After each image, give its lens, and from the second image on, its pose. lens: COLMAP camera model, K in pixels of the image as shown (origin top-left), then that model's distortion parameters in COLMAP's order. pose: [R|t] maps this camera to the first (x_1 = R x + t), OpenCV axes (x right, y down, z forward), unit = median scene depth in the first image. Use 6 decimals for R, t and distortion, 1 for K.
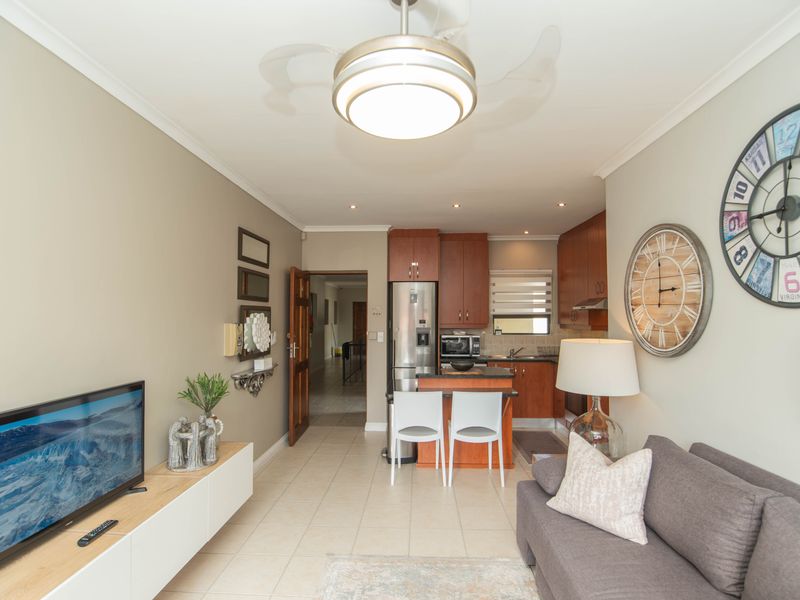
lens RADIAL K [[402.9, 0, 401.8], [0, 402.9, 306.6], [0, 0, 1]] dist [-0.001518, -0.014220]
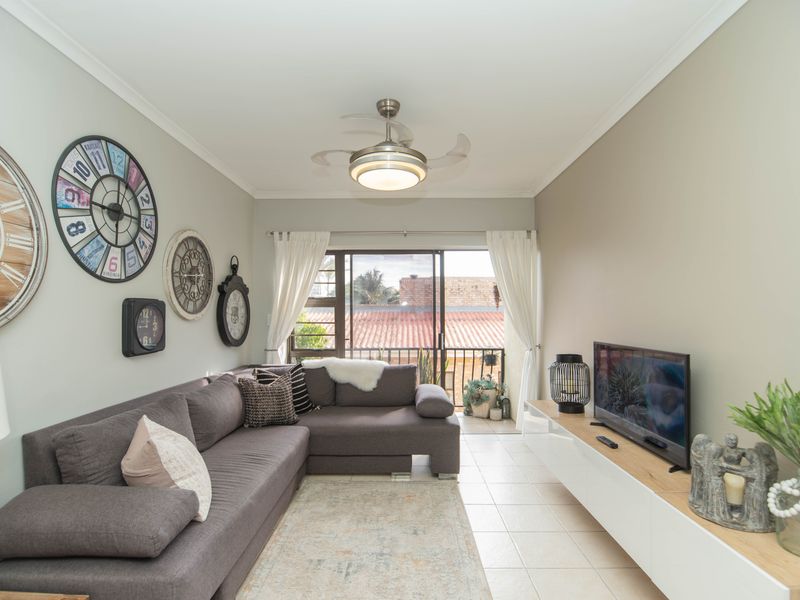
lens RADIAL K [[402.9, 0, 401.8], [0, 402.9, 306.6], [0, 0, 1]] dist [-0.001518, -0.014220]
pose [[-0.999362, 0.001107, -0.035695, 0.004007], [0.002661, 0.999049, -0.043519, 0.071429], [0.035612, -0.043587, -0.998415, 1.135820]]
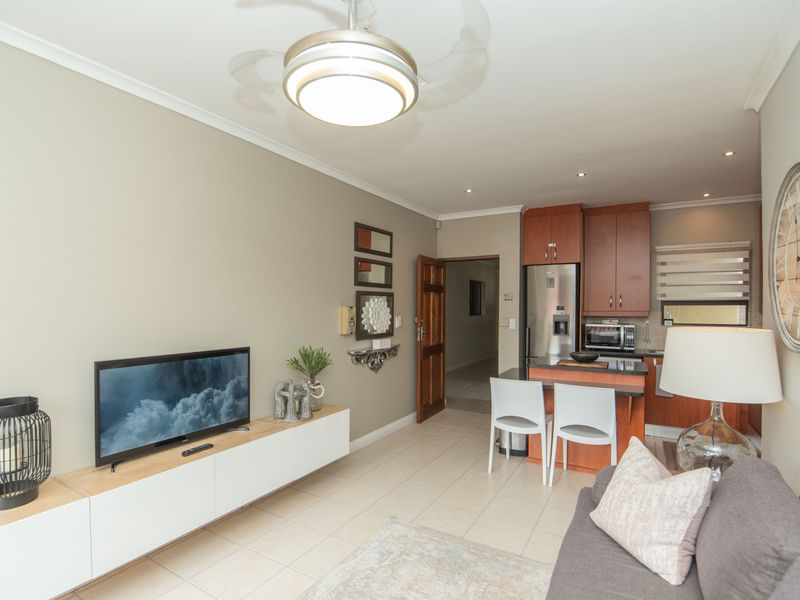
lens RADIAL K [[409.3, 0, 402.6], [0, 409.3, 305.9], [0, 0, 1]] dist [-0.014571, -0.001995]
pose [[0.883387, 0.002544, -0.468637, 0.259131], [0.007804, 0.999767, 0.020137, 0.017143], [0.468579, -0.021446, 0.883161, 0.037475]]
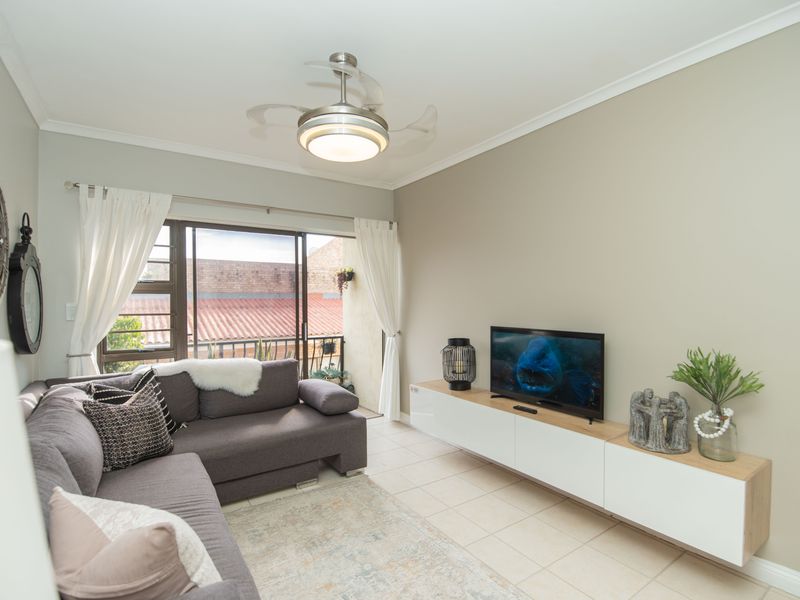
lens RADIAL K [[400.6, 0, 400.8], [0, 400.6, 305.8], [0, 0, 1]] dist [-0.014539, -0.001126]
pose [[-0.804439, 0.010917, -0.593935, 0.309299], [0.017819, 0.999825, -0.005757, 0.061653], [0.593768, -0.015215, -0.804493, 0.967875]]
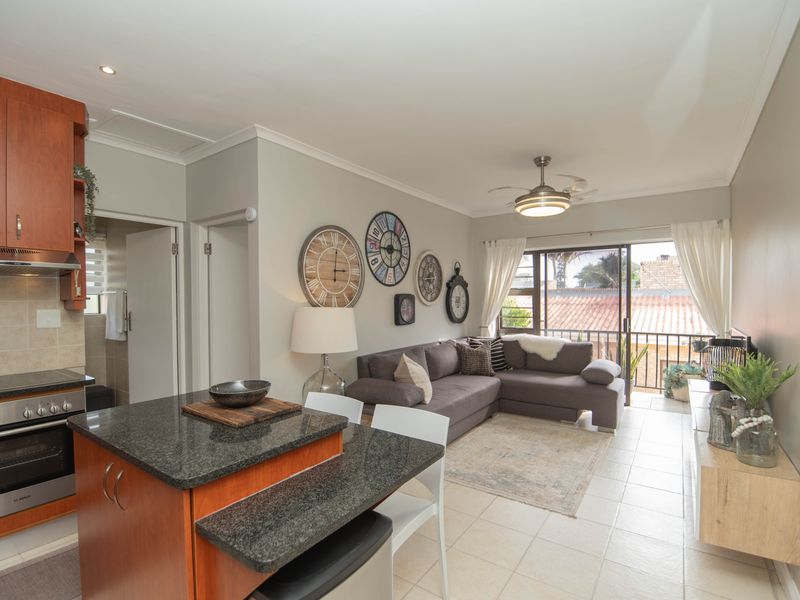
lens RADIAL K [[400.6, 0, 400.8], [0, 400.6, 305.8], [0, 0, 1]] dist [-0.014539, -0.001126]
pose [[-0.845175, -0.006210, 0.534453, -0.251946], [-0.008587, 0.999961, -0.001960, 0.065634], [-0.534421, -0.006246, -0.845196, 1.514395]]
